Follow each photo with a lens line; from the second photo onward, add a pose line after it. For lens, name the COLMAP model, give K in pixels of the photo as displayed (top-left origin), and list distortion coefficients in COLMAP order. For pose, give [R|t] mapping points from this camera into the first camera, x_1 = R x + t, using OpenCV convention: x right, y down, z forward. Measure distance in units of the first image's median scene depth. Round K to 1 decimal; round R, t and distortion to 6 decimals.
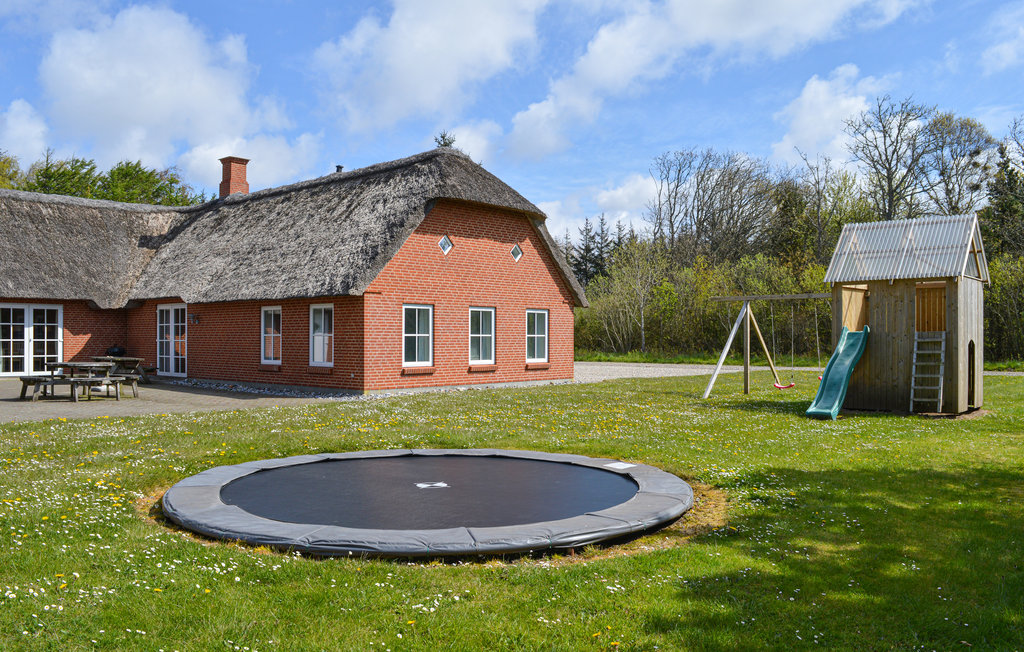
lens RADIAL K [[809.0, 0, 512.0], [0, 809.0, 326.0], [0, 0, 1]] dist [-0.092231, 0.001570]
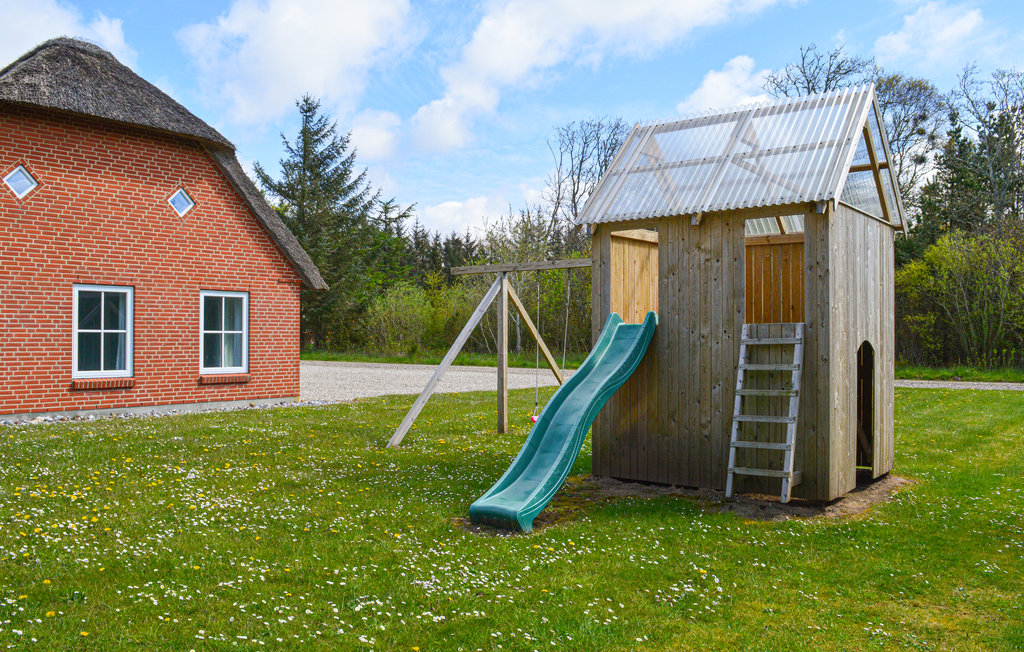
lens RADIAL K [[816.1, 0, 511.5], [0, 816.1, 337.1], [0, 0, 1]] dist [-0.113750, 0.088799]
pose [[0.998605, 0.000967, 0.052789, 0.224089], [-0.001817, 0.999869, 0.016053, 0.005030], [-0.052767, -0.016126, 0.998477, 0.340124]]
